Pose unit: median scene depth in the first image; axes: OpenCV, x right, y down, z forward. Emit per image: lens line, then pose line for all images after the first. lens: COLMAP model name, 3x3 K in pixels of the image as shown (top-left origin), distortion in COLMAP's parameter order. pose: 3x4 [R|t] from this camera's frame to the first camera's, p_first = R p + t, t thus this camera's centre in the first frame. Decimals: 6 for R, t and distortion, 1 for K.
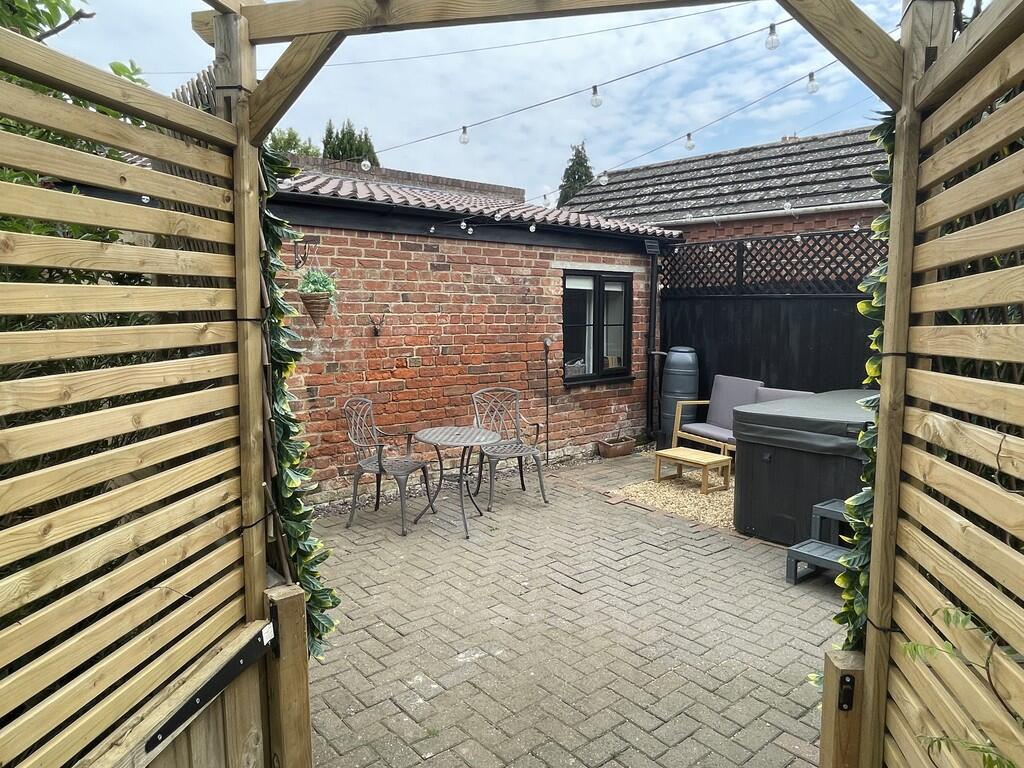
lens RADIAL K [[674.8, 0, 512.0], [0, 674.8, 384.0], [0, 0, 1]] dist [-0.005666, -0.000451]
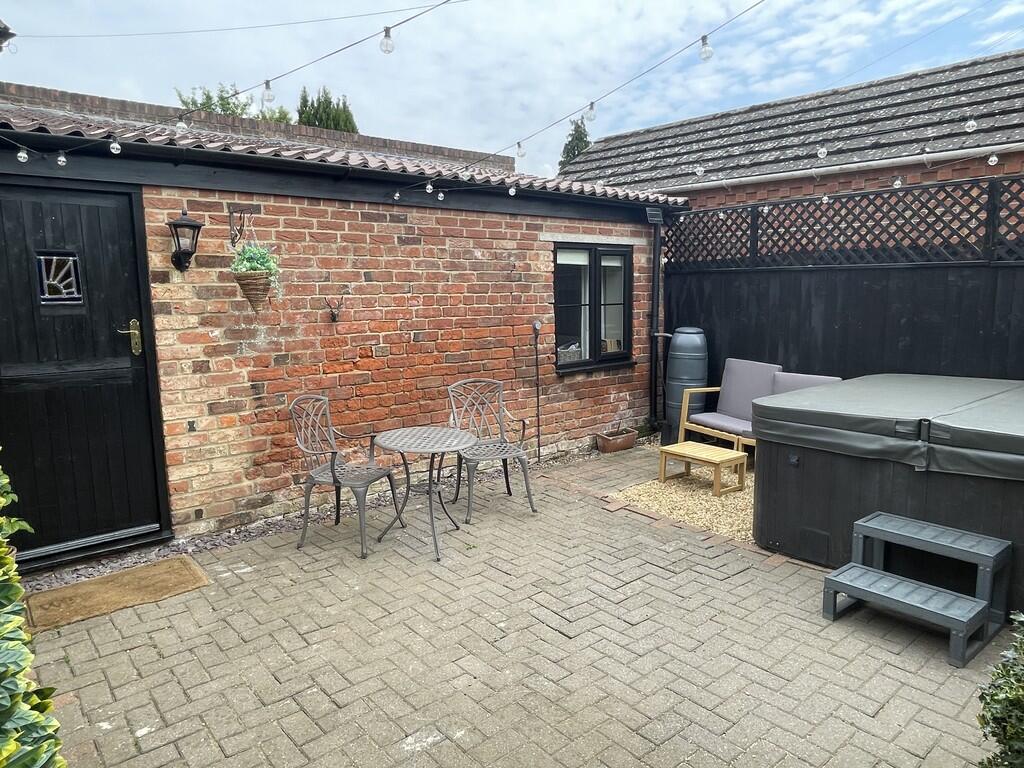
lens RADIAL K [[674.8, 0, 512.0], [0, 674.8, 384.0], [0, 0, 1]] dist [-0.005666, -0.000451]
pose [[0.999867, -0.015319, -0.005530, 0.027074], [0.015468, 0.999485, 0.028114, -0.011465], [0.005097, -0.028195, 0.999589, 0.129296]]
